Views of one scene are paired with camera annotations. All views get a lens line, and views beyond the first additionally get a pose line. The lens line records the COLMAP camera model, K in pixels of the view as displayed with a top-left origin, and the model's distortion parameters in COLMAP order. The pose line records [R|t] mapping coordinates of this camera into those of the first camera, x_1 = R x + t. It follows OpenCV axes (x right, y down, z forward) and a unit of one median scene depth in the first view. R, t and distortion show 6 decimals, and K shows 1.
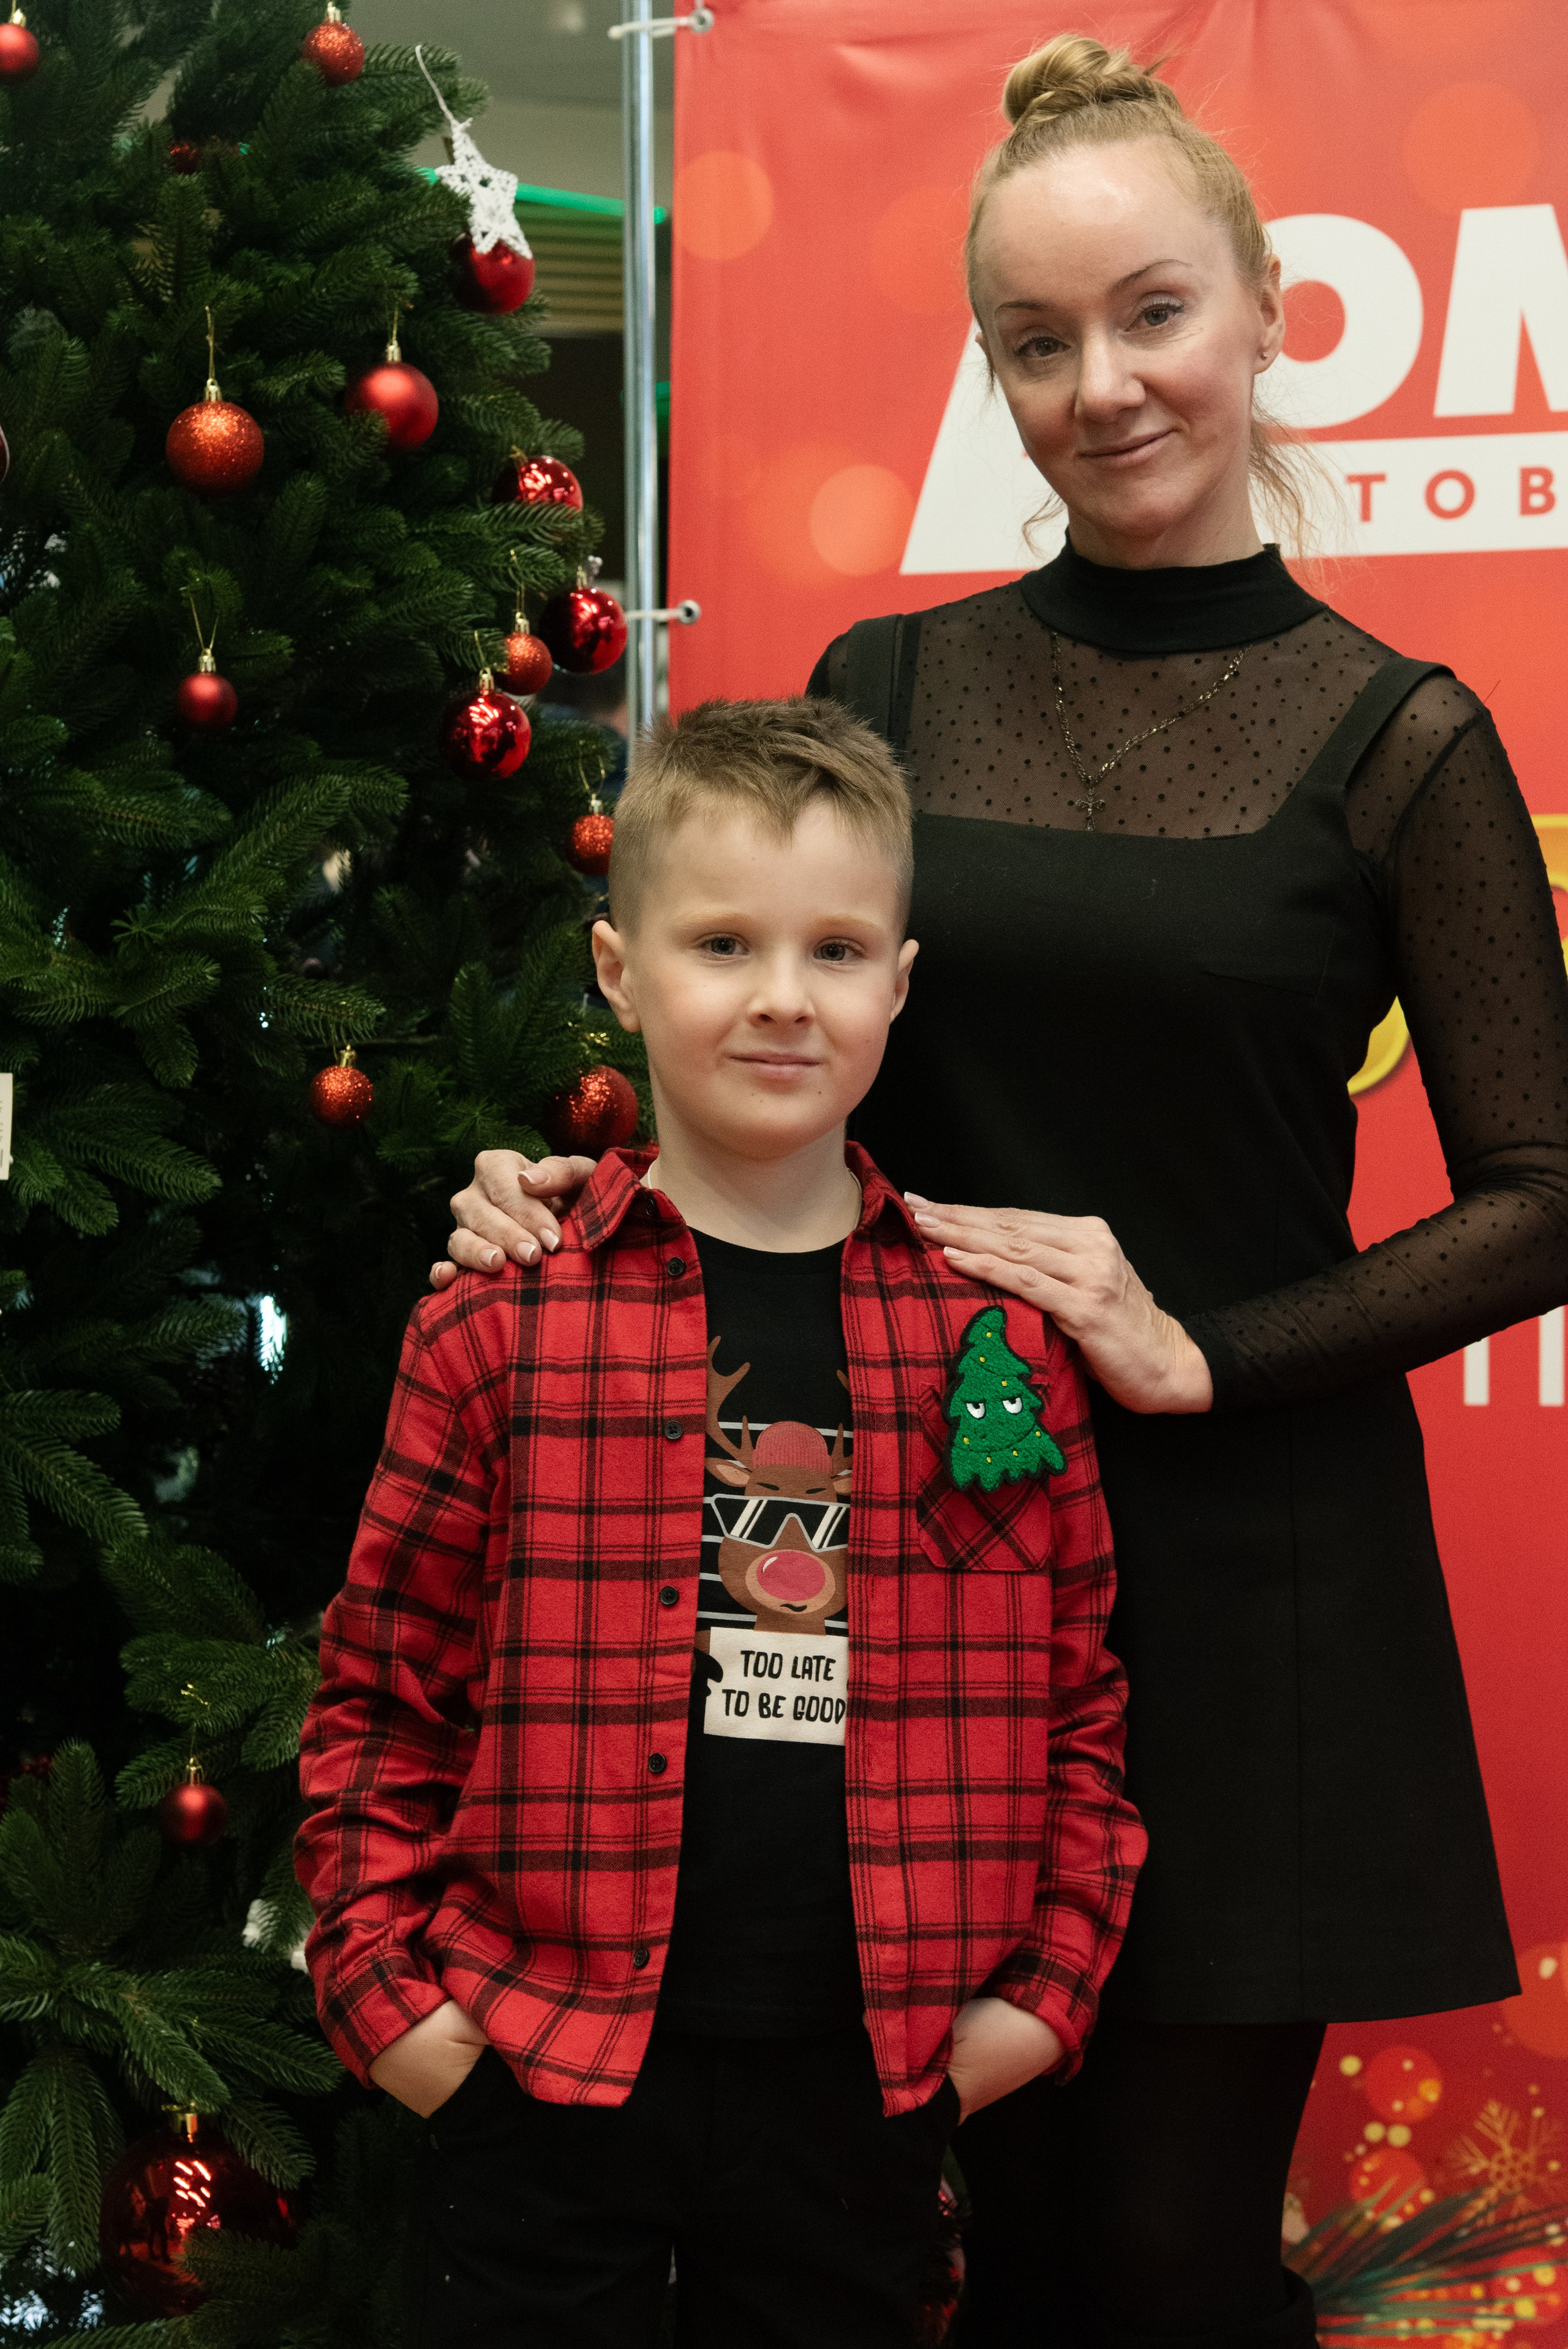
lens RADIAL K [[4935.6, 0, 758.7], [0, 4935.6, 1208.0], [0, 0, 1]] dist [-0.008957, 0.000000]
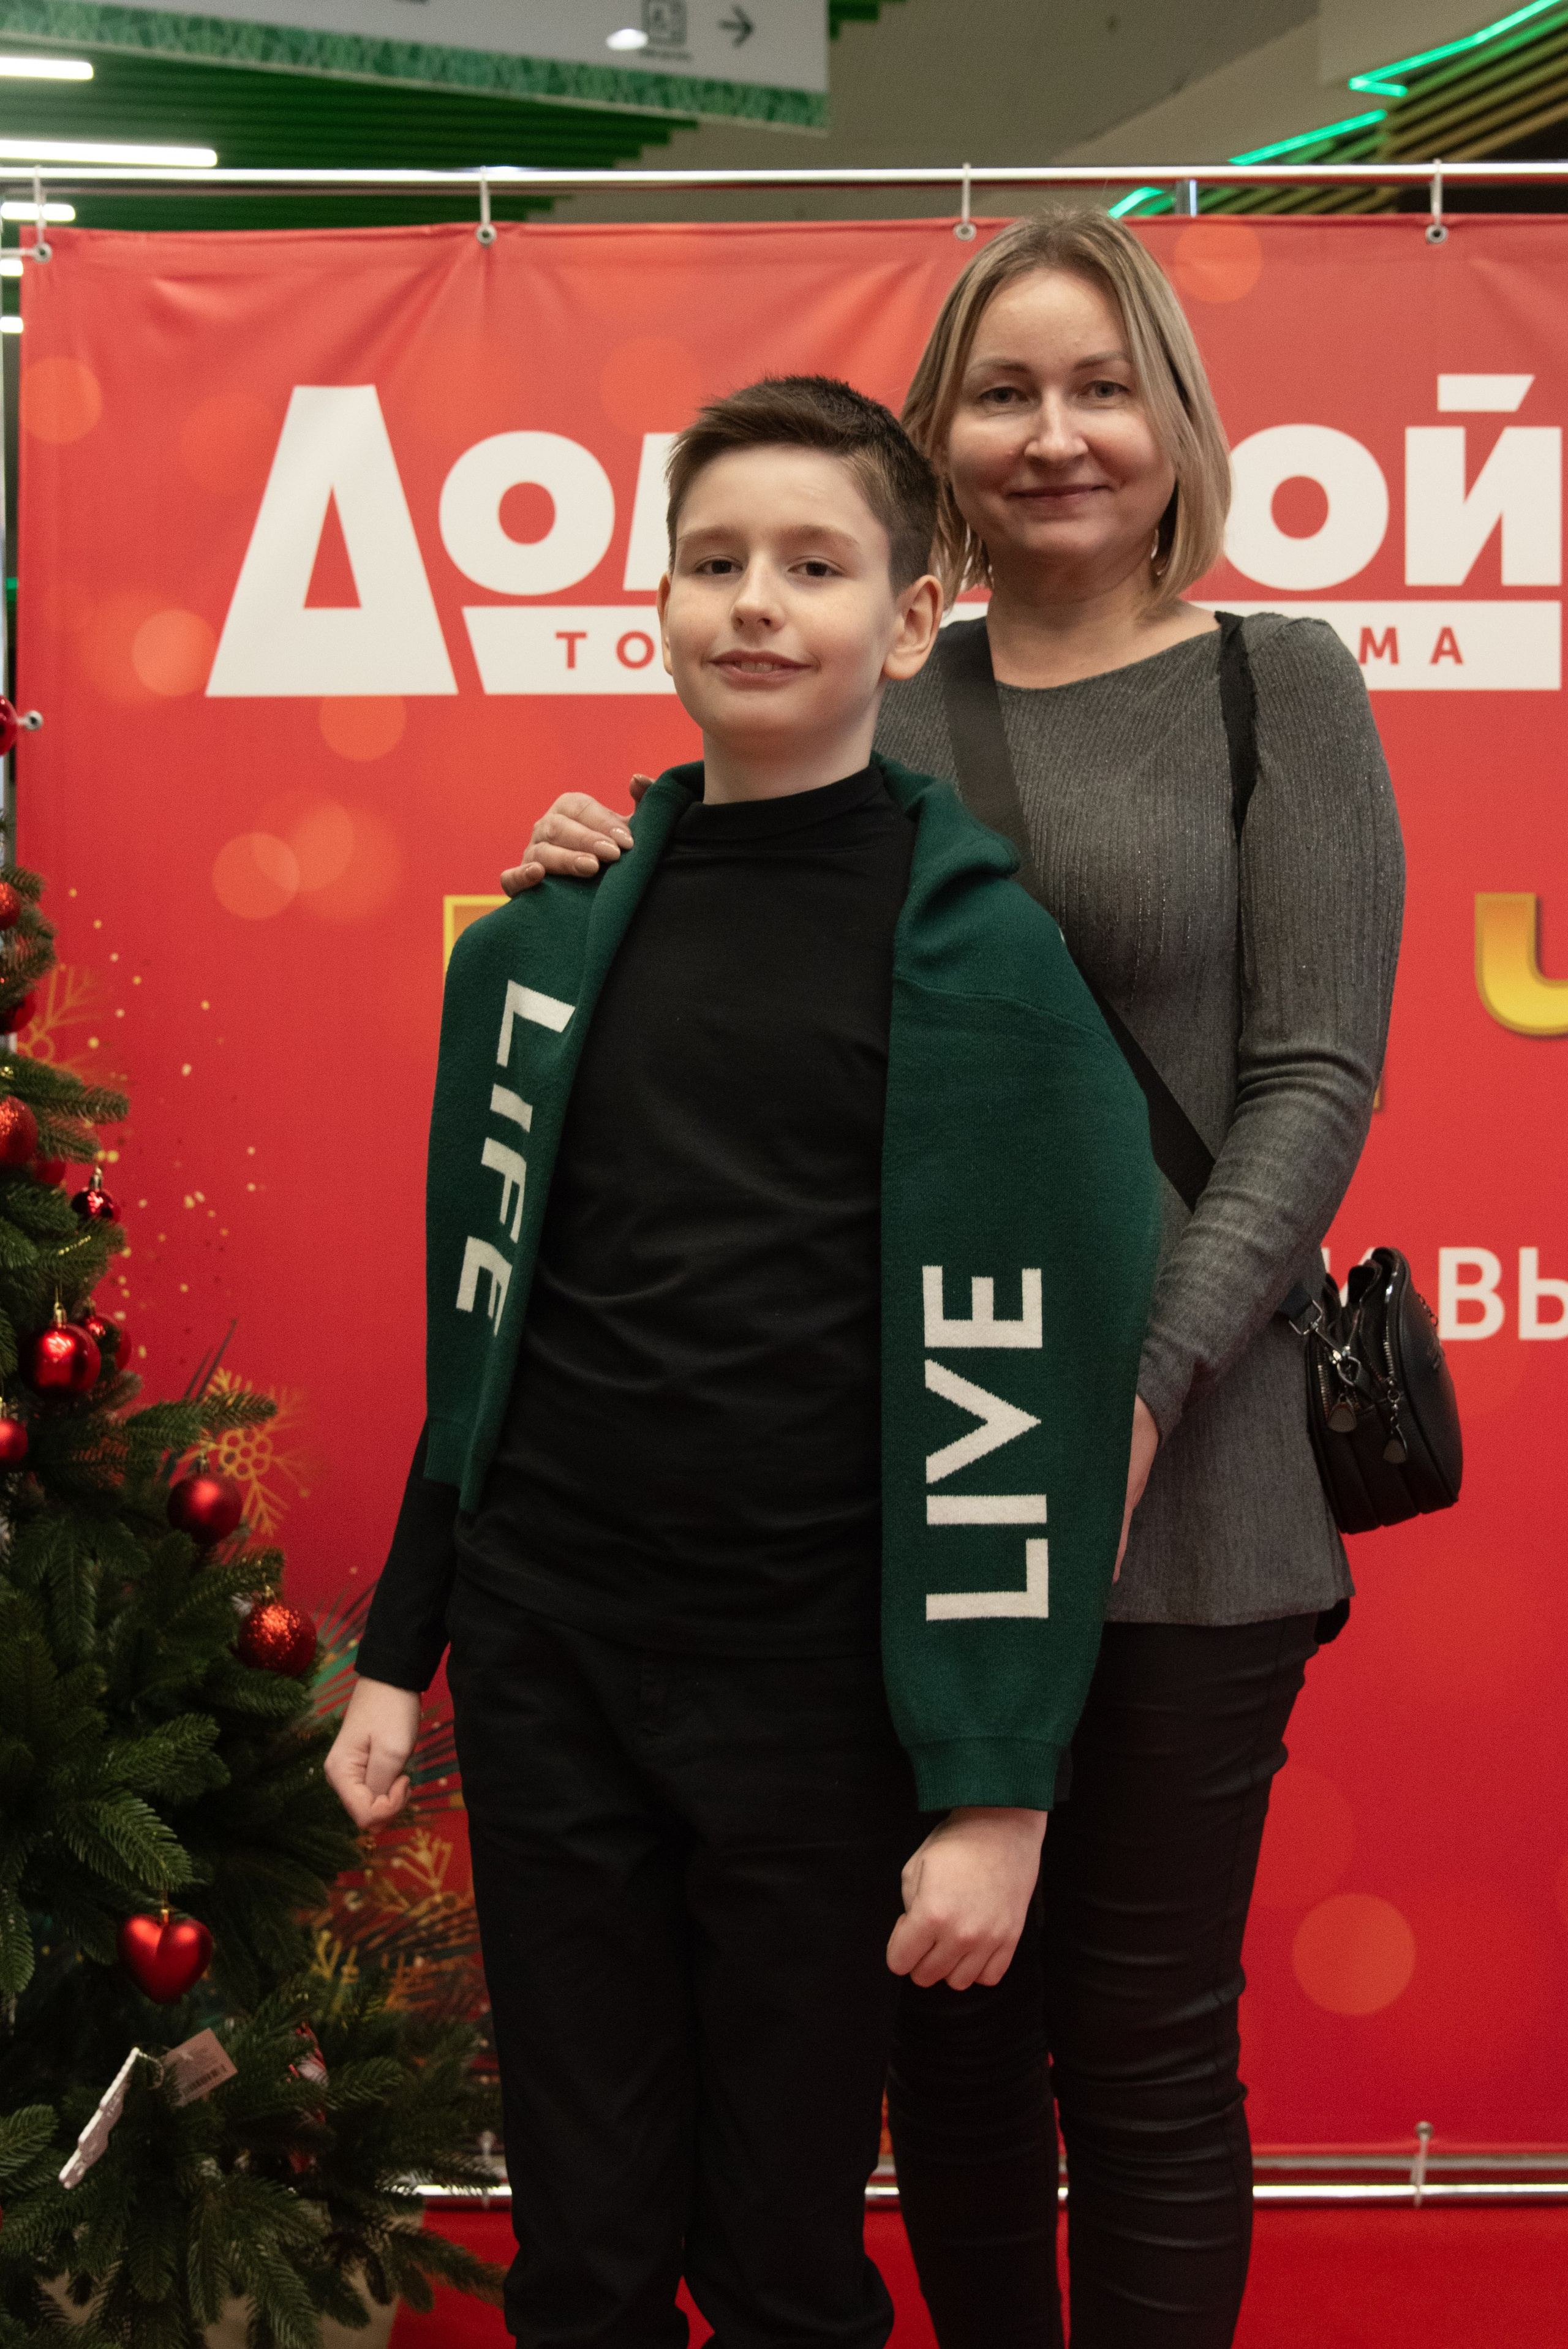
lens RADIAL K [[3018.4, 0, 793.3], [0, 3018.4, 1171.2], [0, 0, 1]] dist [-0.008903, 0.000000]
pose [[0.963633, -0.004766, 0.267188, -0.035370], [0.000844, 0.999890, 0.014790, -0.017462], [-0.267229, -0.014027, 0.963531, 0.211919]]
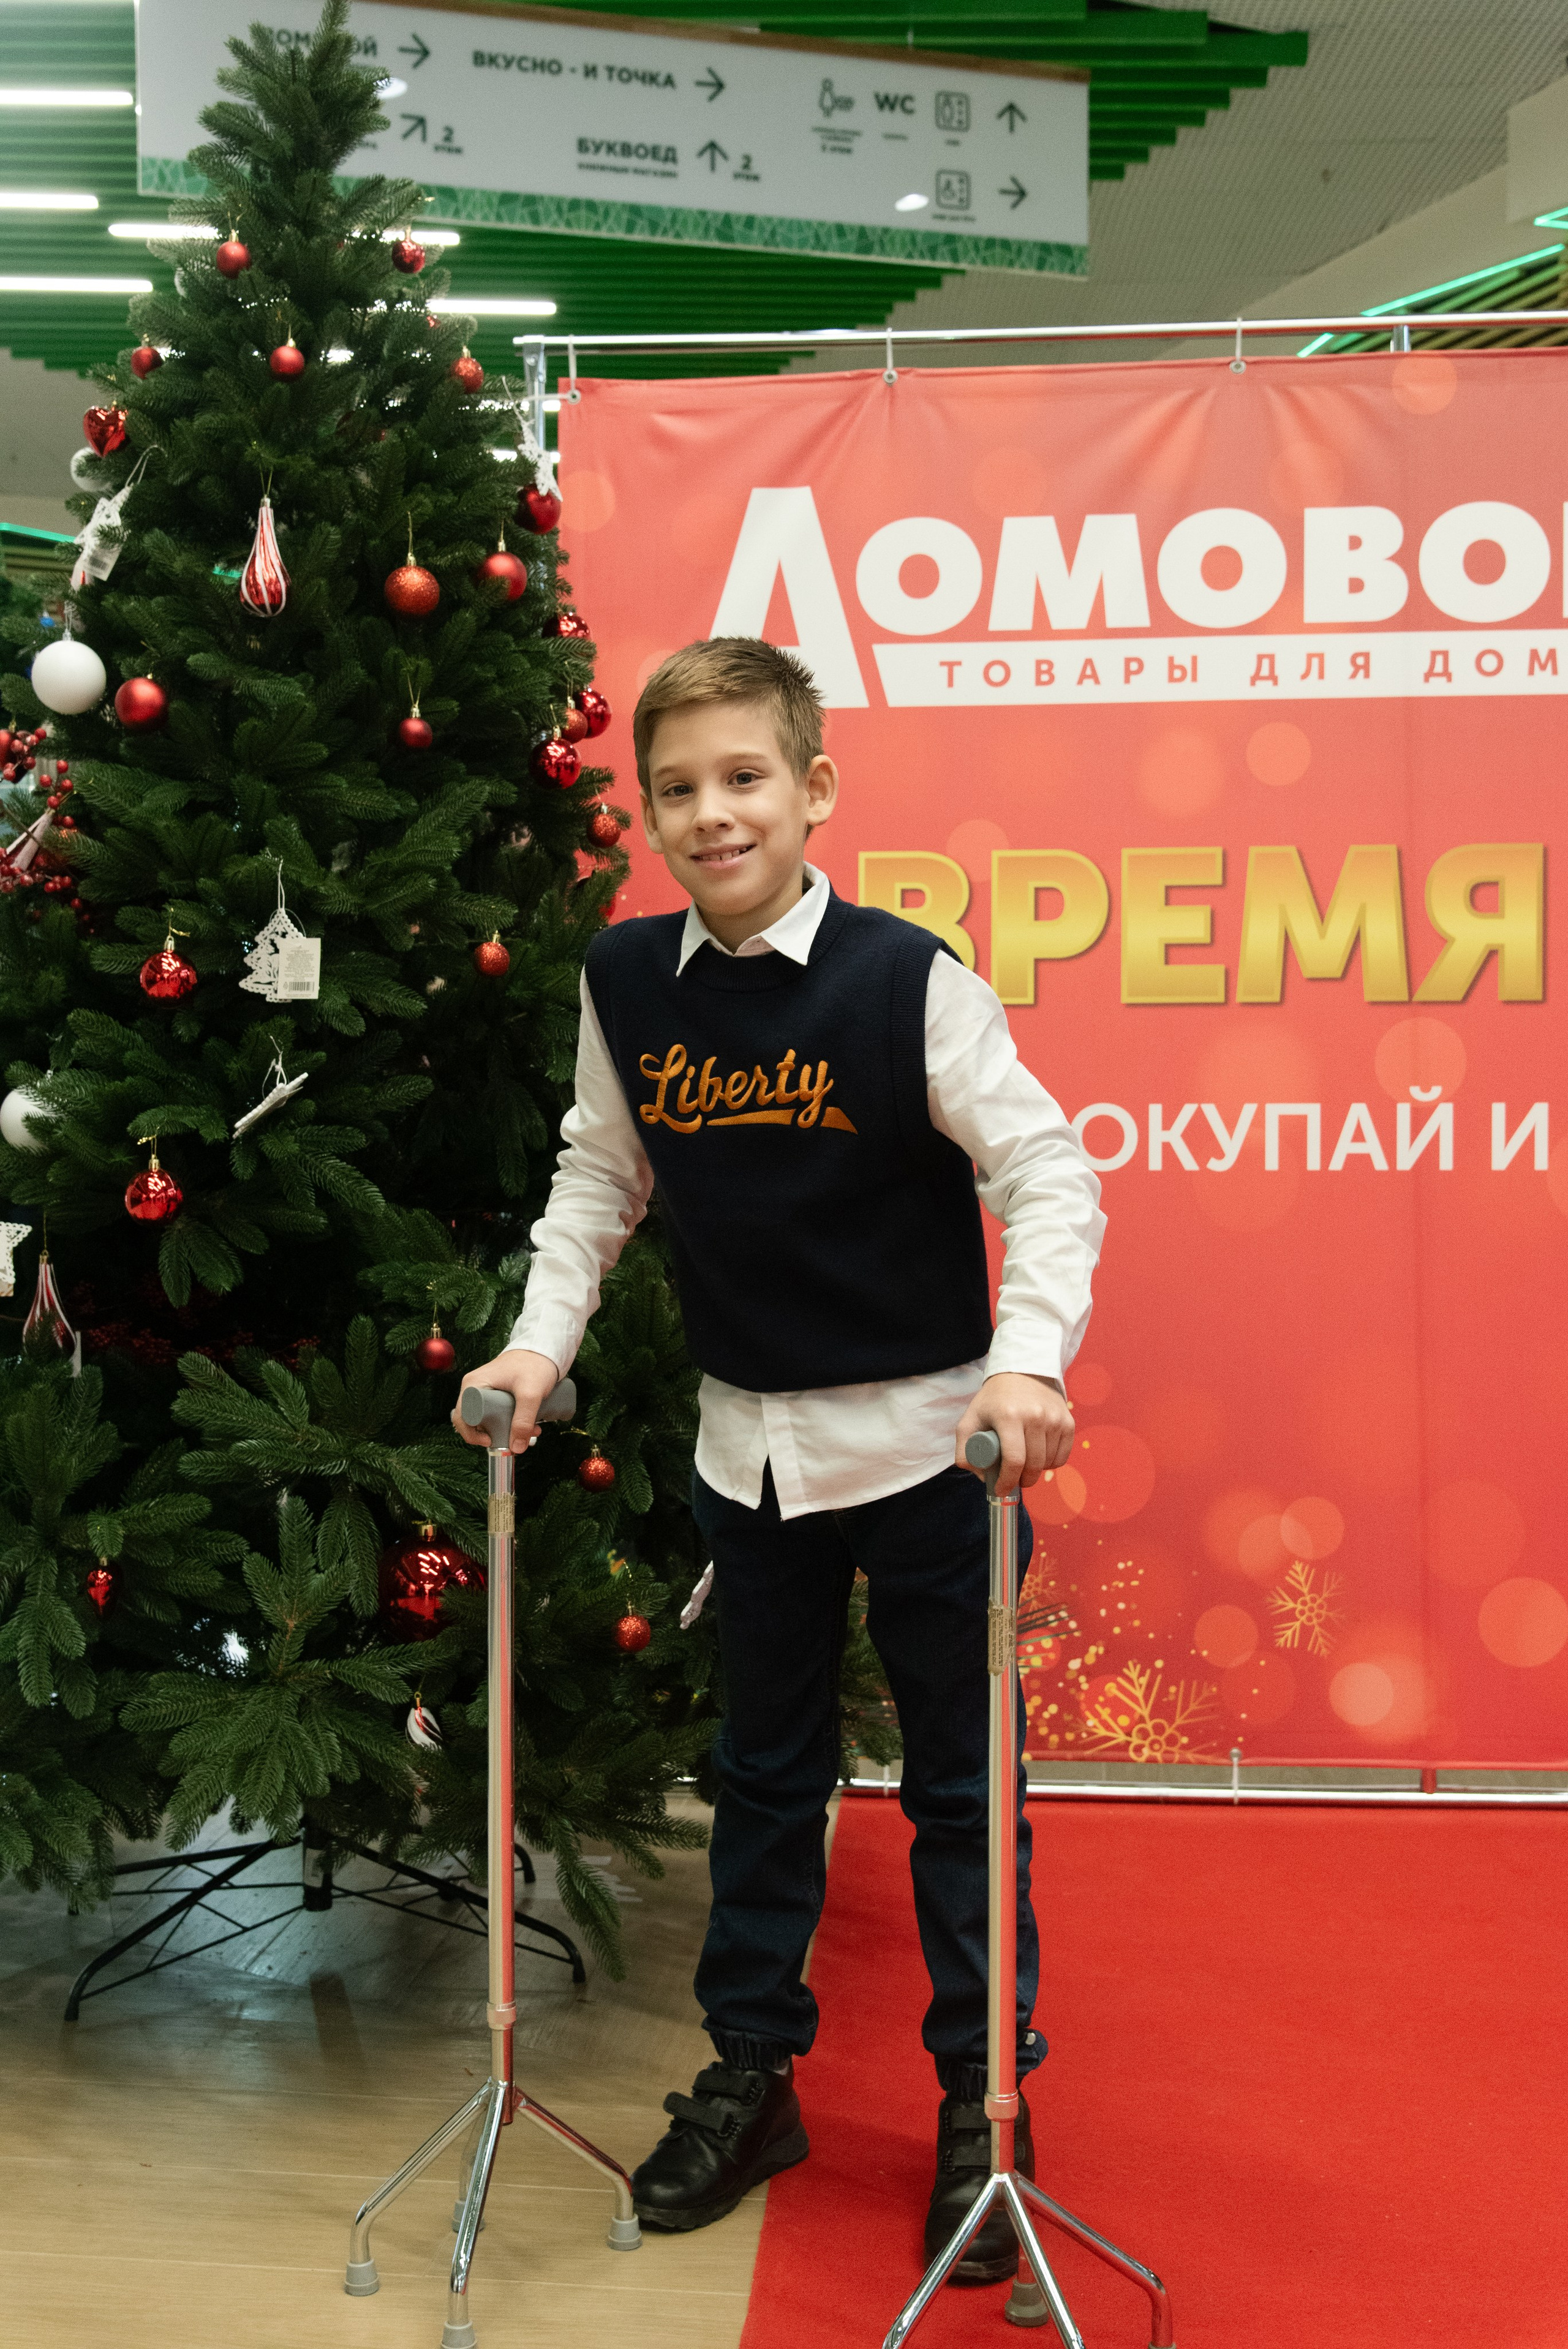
lens RADIAL K [[2791.4, 0, 768.8], [0, 2791.4, 1200.3], [0, 0, 1]] dist [0.014132, 0.000000]
pose [[0.983099, 0.000688, 0.183071, -0.133405], [-0.001696, 0.999984, 0.005349, 0.045762], [-0.183065, -0.005570, 0.983085, -0.004563]]
